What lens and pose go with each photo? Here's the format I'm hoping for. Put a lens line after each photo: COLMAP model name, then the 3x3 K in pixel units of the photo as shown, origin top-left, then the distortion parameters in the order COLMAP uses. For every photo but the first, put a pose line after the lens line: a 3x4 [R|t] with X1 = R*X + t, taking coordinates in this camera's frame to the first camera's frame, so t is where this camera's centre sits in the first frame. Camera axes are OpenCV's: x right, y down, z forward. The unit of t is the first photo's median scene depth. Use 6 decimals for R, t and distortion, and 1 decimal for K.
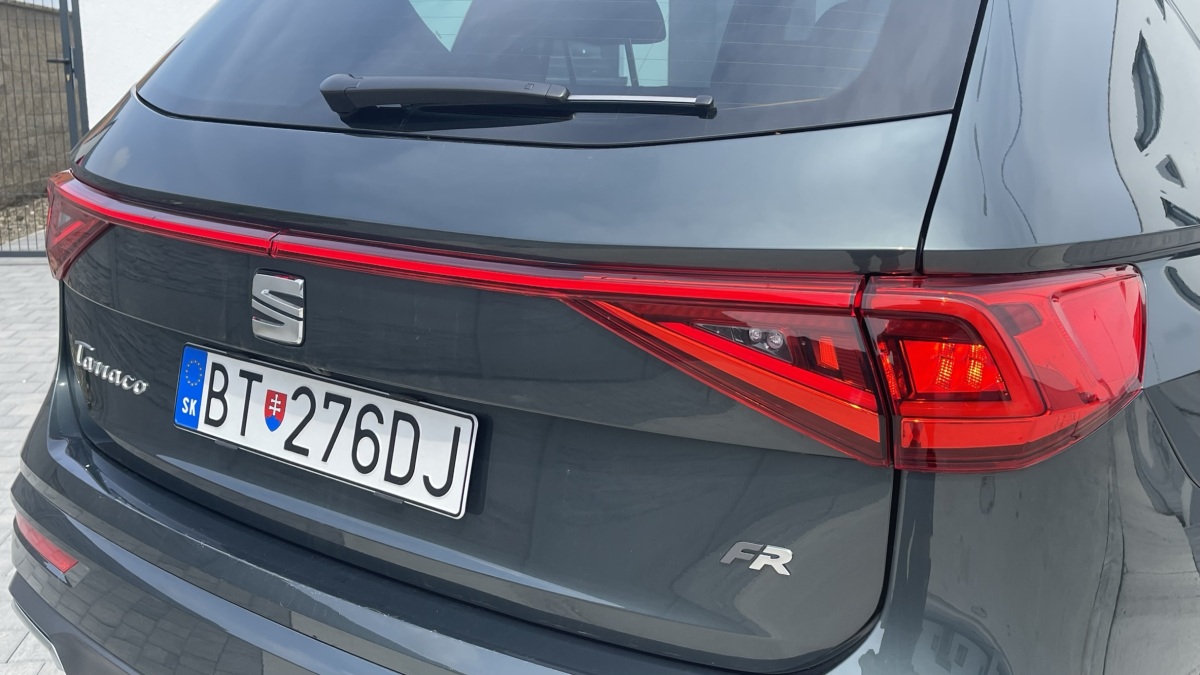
lens RADIAL K [[1223.1, 0, 600.0], [0, 1223.1, 337.5], [0, 0, 1]] dist [0.073032, -0.019737]
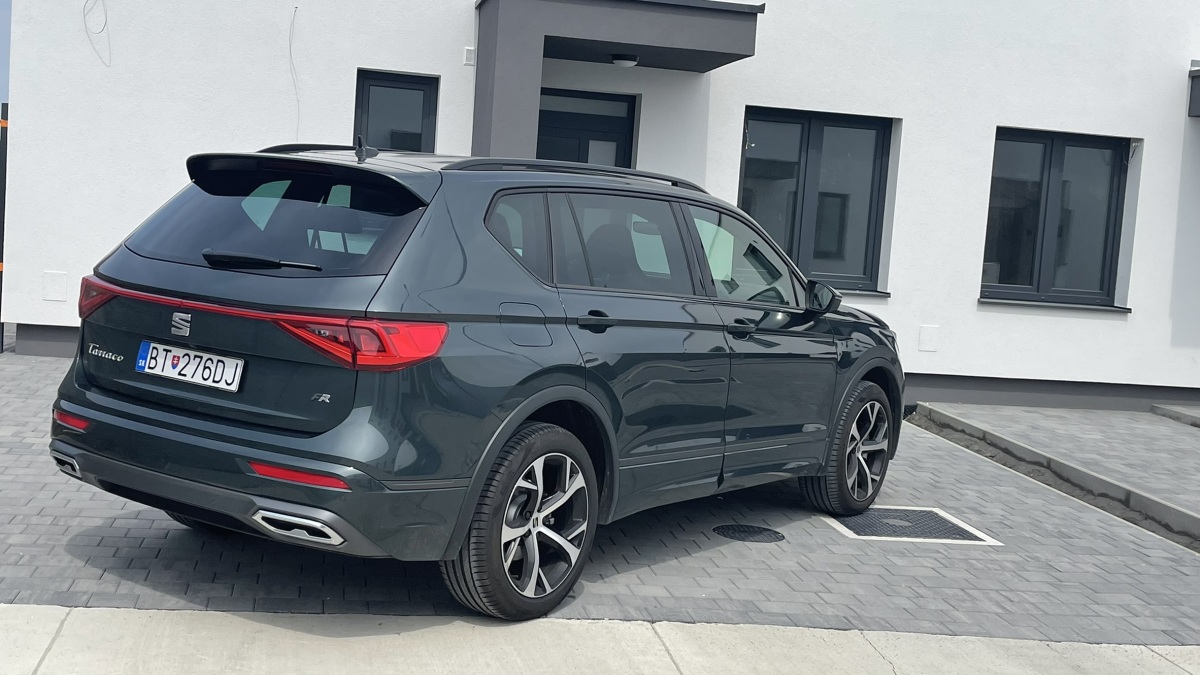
lens RADIAL K [[1381.8, 0, 600.0], [0, 1381.8, 337.5], [0, 0, 1]] dist [0.067746, 0.003762]
pose [[0.995849, 0.058564, 0.069671, 0.512244], [-0.050222, 0.991980, -0.115992, 0.344099], [-0.075905, 0.112012, 0.990804, -2.389170]]
